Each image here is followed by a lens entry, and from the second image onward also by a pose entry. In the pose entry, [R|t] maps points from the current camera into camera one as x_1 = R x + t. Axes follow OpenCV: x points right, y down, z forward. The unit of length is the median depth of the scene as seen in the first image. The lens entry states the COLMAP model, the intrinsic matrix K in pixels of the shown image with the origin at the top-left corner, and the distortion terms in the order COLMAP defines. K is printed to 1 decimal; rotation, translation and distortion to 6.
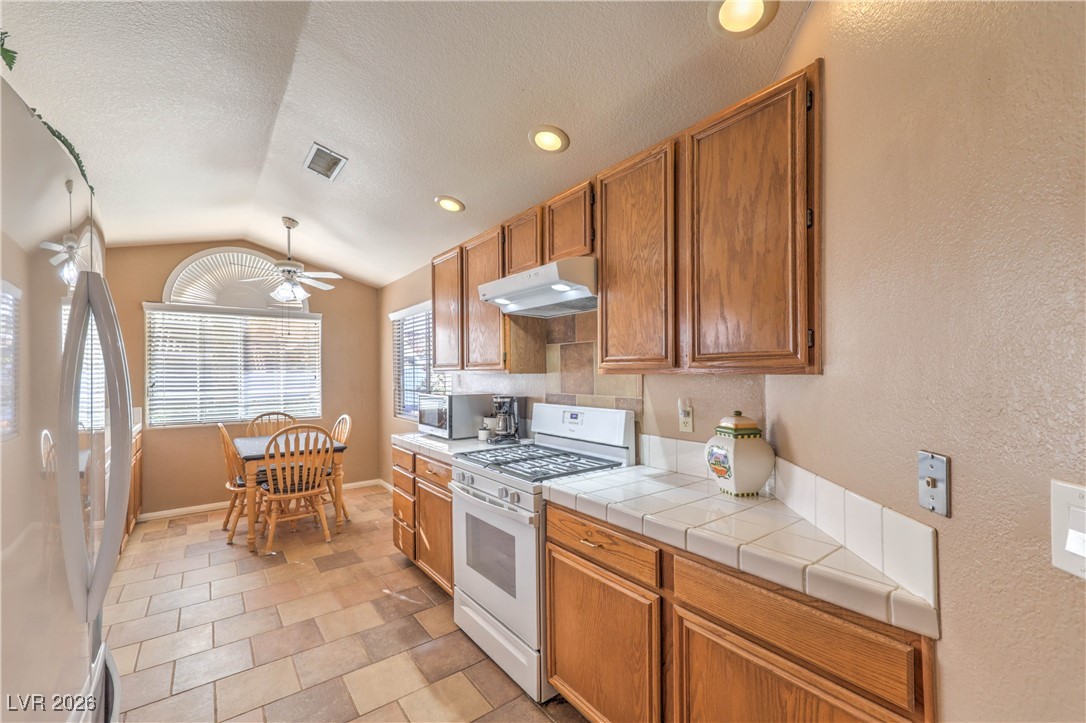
lens RADIAL K [[444.2, 0, 541.1], [0, 444.2, 371.1], [0, 0, 1]] dist [0.000737, 0.000189]
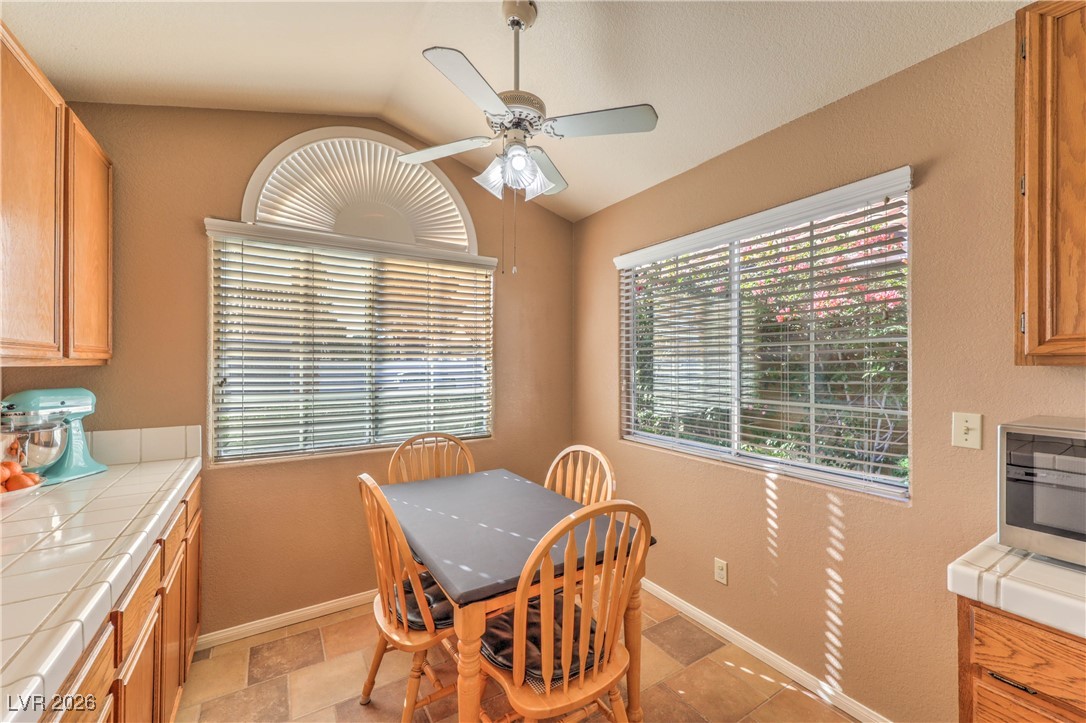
lens RADIAL K [[434.8, 0, 543.2], [0, 434.8, 362.4], [0, 0, 1]] dist [-0.002617, -0.000046]
pose [[0.997134, -0.000519, -0.075659, -0.467180], [-0.000460, 0.999916, -0.012926, 0.015170], [0.075659, 0.012924, 0.997050, 0.529060]]
